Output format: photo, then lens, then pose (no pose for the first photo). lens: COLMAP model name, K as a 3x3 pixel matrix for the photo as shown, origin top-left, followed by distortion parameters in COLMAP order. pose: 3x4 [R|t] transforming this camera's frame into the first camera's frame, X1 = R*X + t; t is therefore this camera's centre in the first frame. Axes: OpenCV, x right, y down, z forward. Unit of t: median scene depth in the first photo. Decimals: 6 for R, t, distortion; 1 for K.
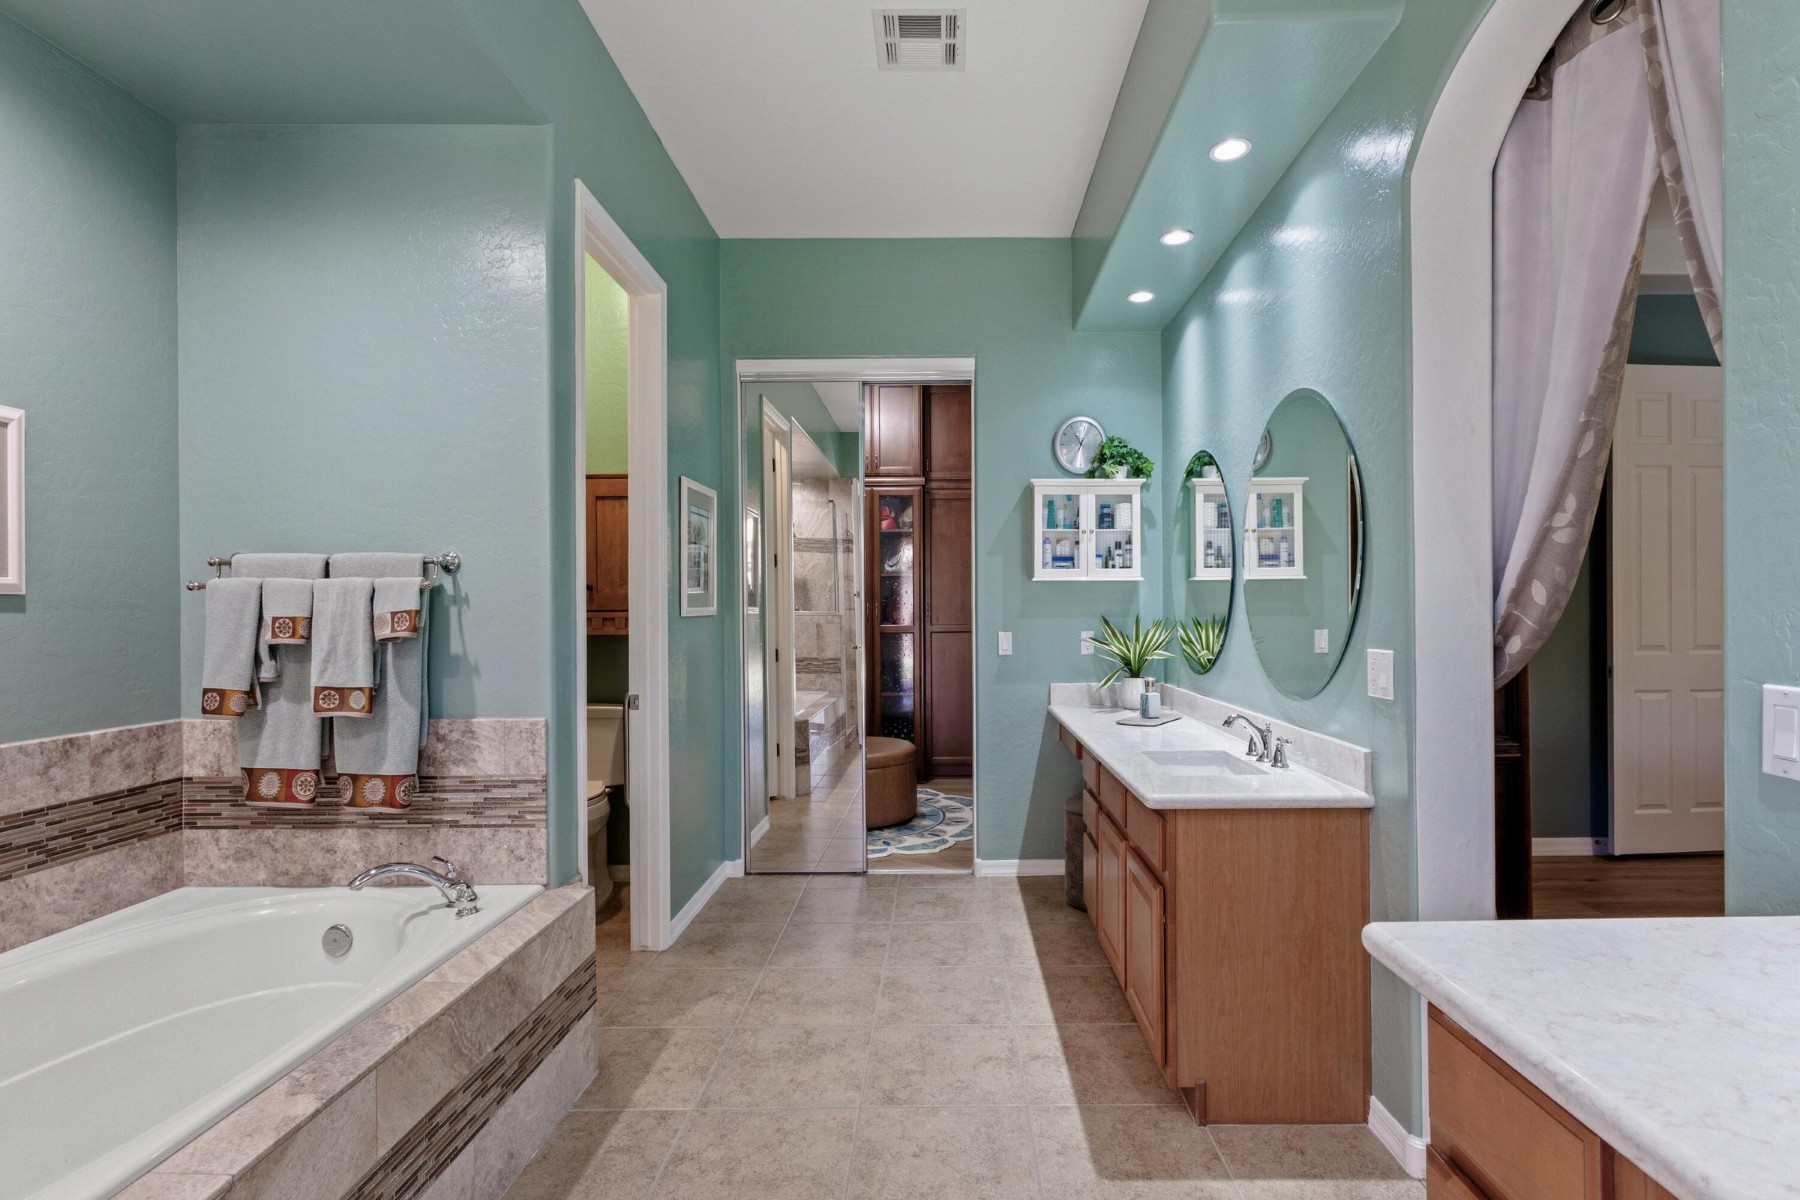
lens RADIAL K [[875.8, 0, 902.5], [0, 875.8, 603.3], [0, 0, 1]] dist [-0.003408, 0.000299]
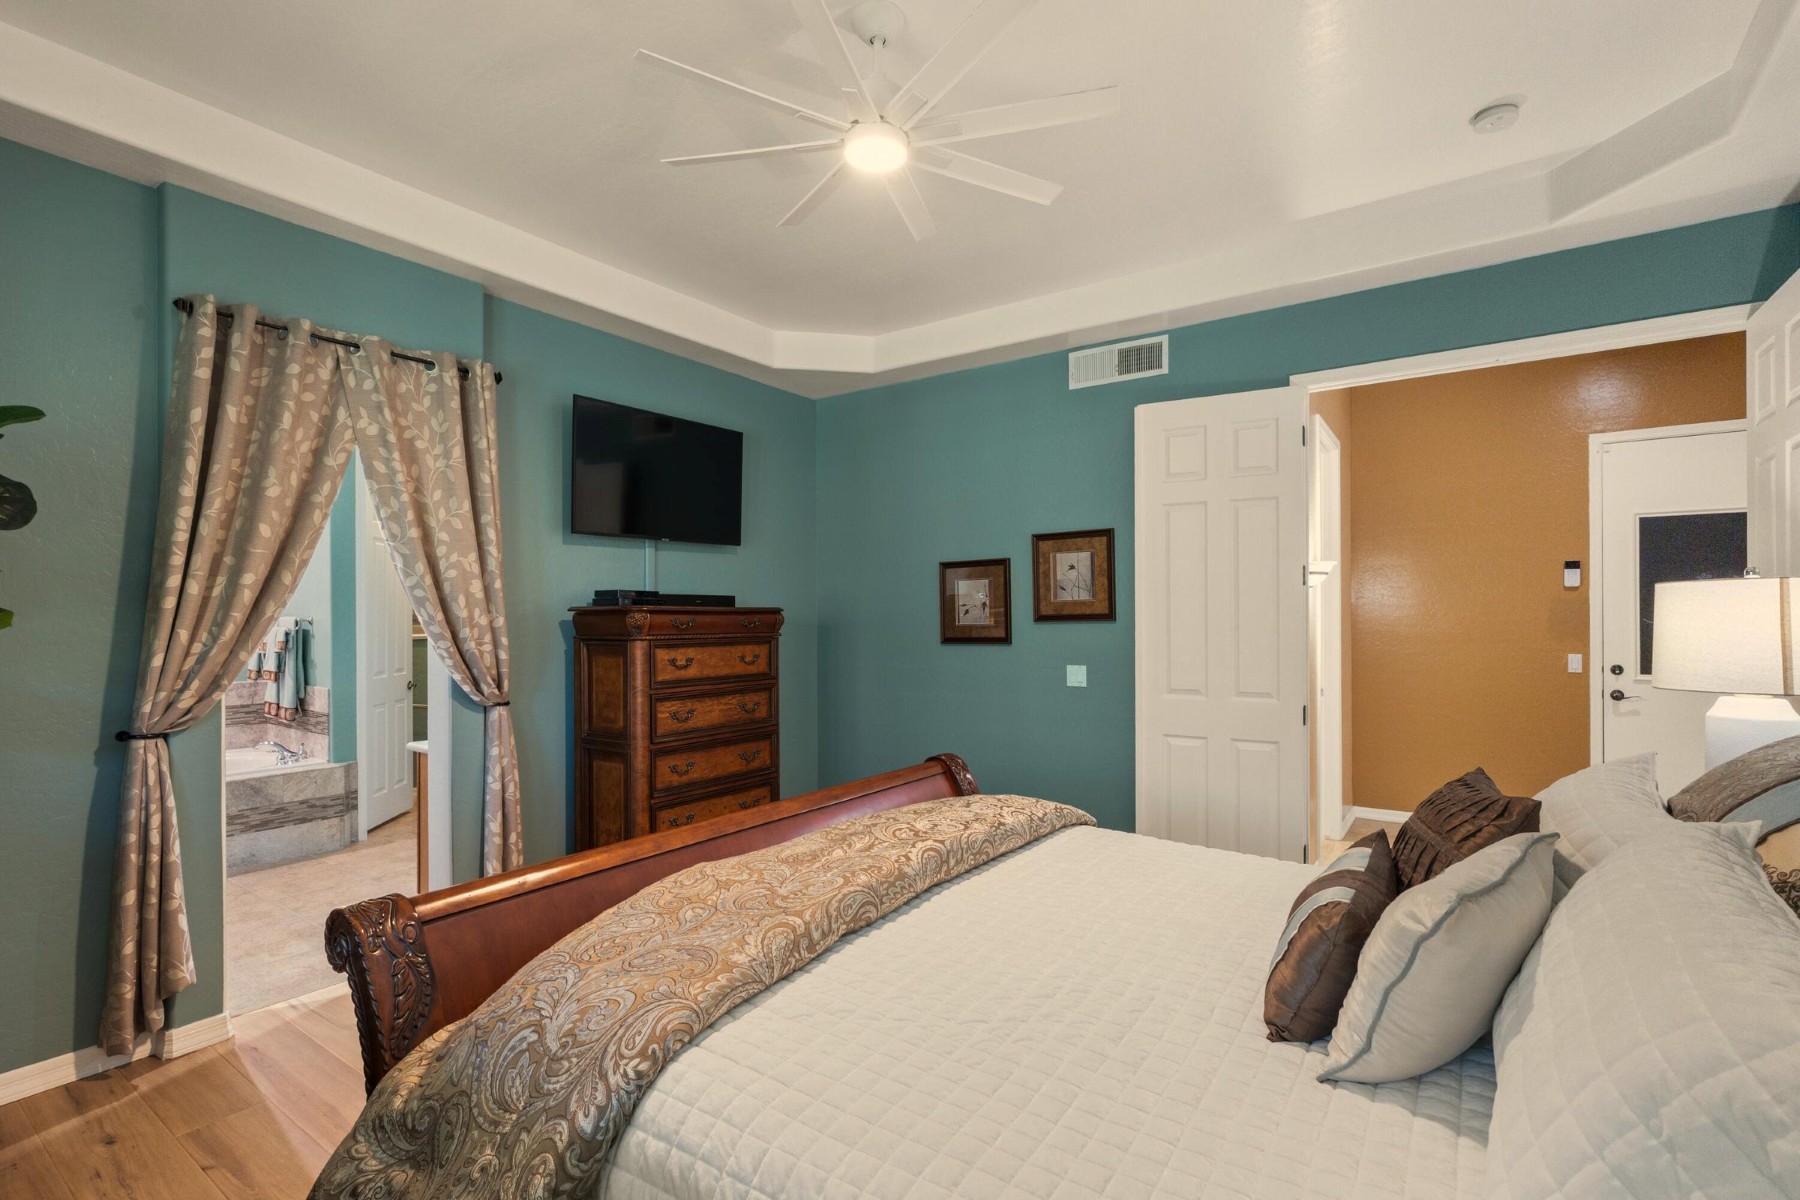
lens RADIAL K [[828.0, 0, 899.3], [0, 828.0, 609.3], [0, 0, 1]] dist [-0.001356, -0.000067]
pose [[0.806841, -0.002761, -0.590763, 2.179597], [-0.001038, 0.999981, -0.006091, -0.066841], [0.590768, 0.005528, 0.806822, 0.136226]]
